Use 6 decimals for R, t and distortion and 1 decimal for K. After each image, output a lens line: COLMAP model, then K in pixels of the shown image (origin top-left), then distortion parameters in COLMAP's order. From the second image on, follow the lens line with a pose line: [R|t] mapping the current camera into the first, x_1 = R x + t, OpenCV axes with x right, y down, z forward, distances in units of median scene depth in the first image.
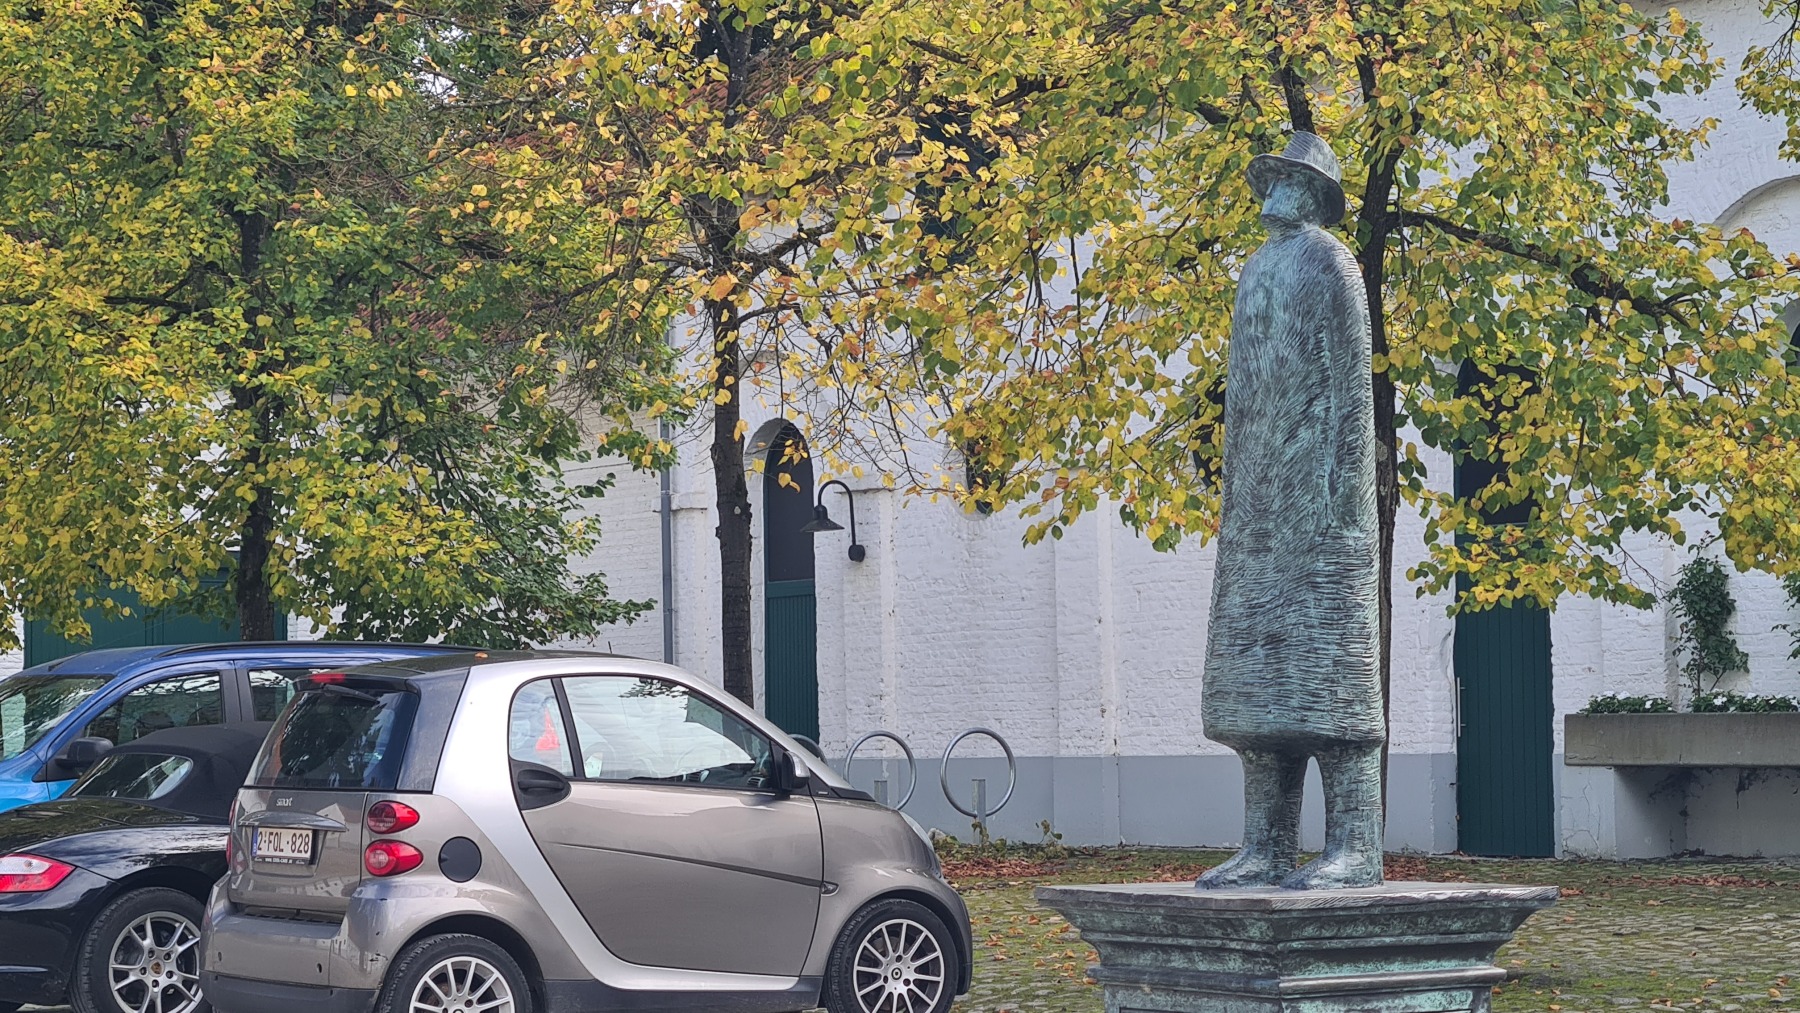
lens RADIAL K [[3846.0, 0, 901.6], [0, 3846.0, 508.3], [0, 0, 1]] dist [-0.027606, 0.000000]
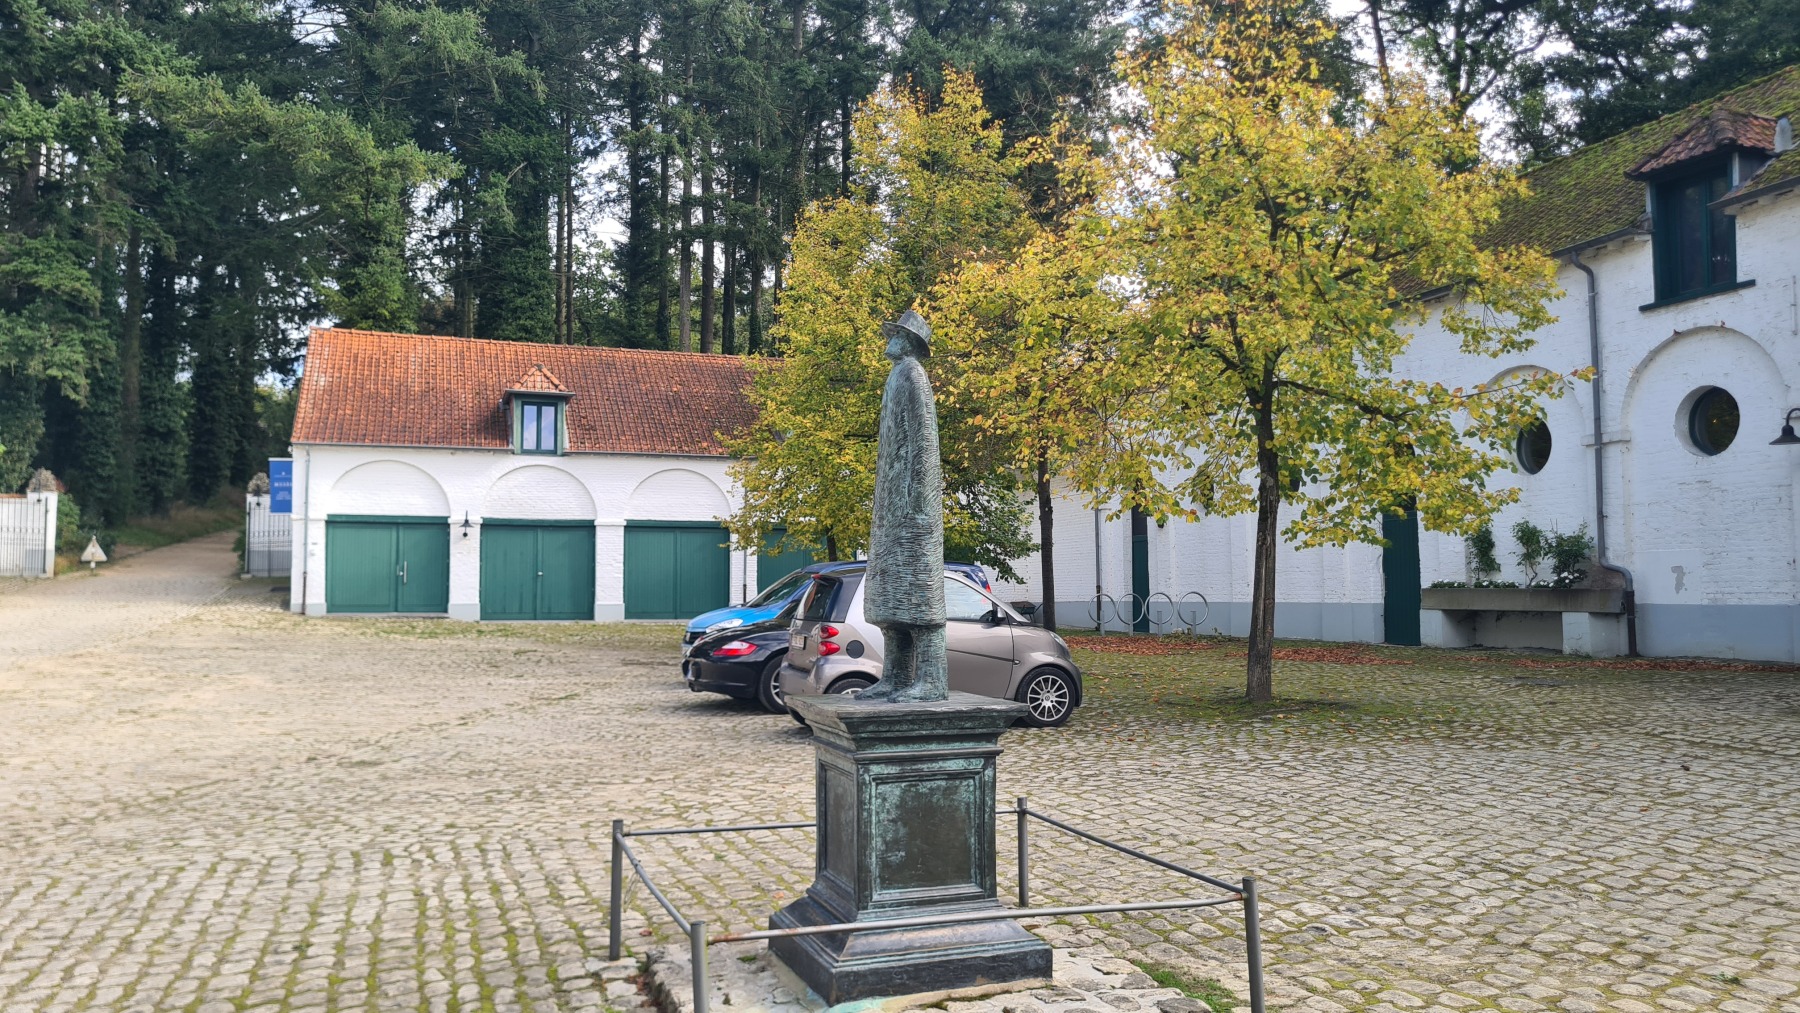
lens RADIAL K [[1313.4, 0, 892.5], [0, 1313.4, 502.0], [0, 0, 1]] dist [0.006774, -0.000682]
pose [[0.963393, -0.011150, -0.267861, 0.139153], [0.009557, 0.999928, -0.007250, 0.001846], [0.267923, 0.004425, 0.963430, 0.182412]]
